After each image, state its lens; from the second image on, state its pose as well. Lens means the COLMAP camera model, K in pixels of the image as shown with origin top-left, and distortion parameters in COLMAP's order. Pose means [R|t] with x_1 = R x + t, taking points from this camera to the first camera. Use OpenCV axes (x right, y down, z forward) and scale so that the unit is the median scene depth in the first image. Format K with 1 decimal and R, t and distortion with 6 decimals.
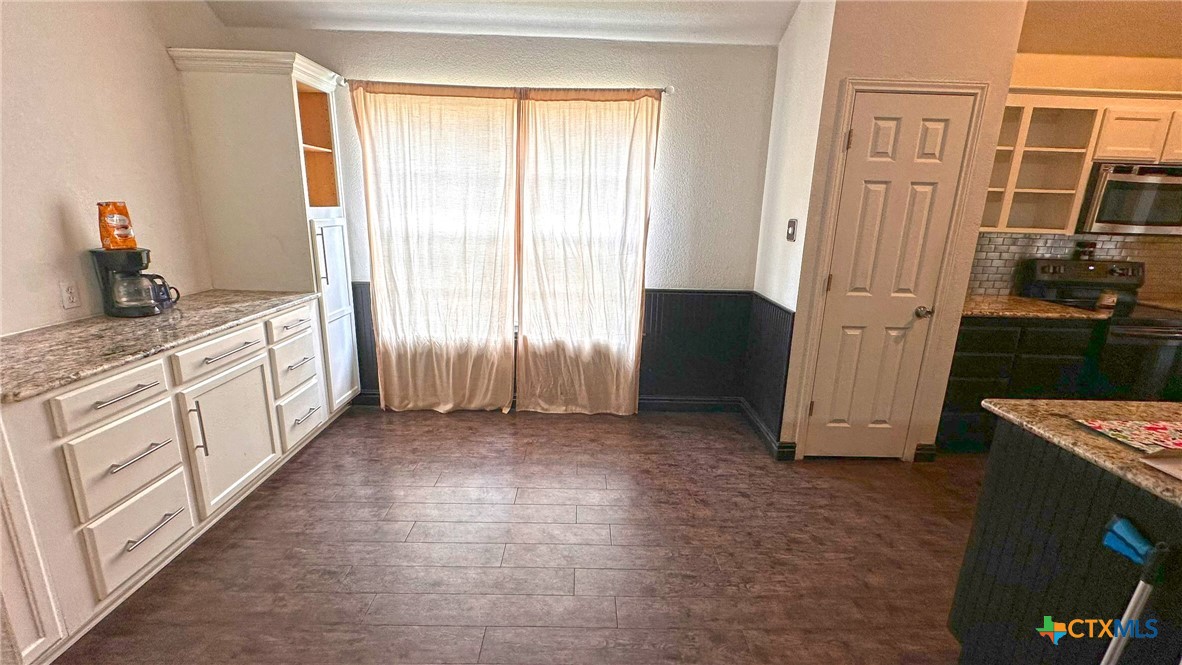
lens RADIAL K [[508.1, 0, 589.7], [0, 508.1, 332.1], [0, 0, 1]] dist [-0.000471, -0.000019]
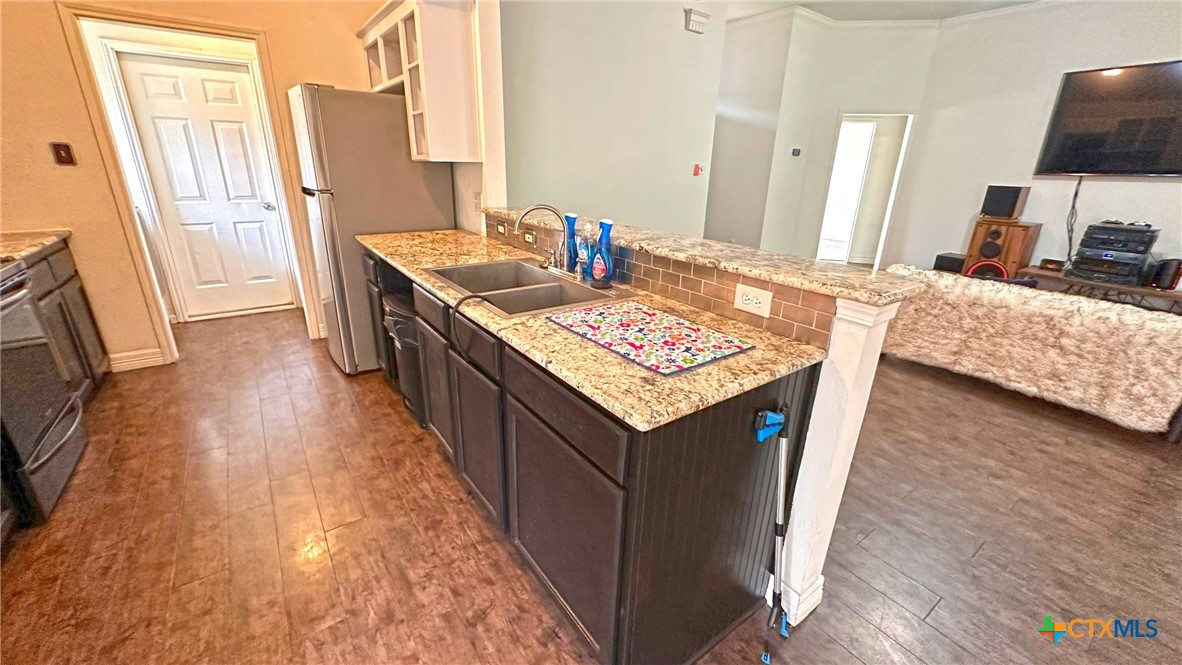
lens RADIAL K [[470.9, 0, 590.1], [0, 470.9, 331.9], [0, 0, 1]] dist [-0.002174, 0.000632]
pose [[-0.571124, -0.317820, 0.756841, 0.213339], [0.158694, 0.861862, 0.481674, -0.130143], [-0.805378, 0.395202, -0.441795, 0.656911]]
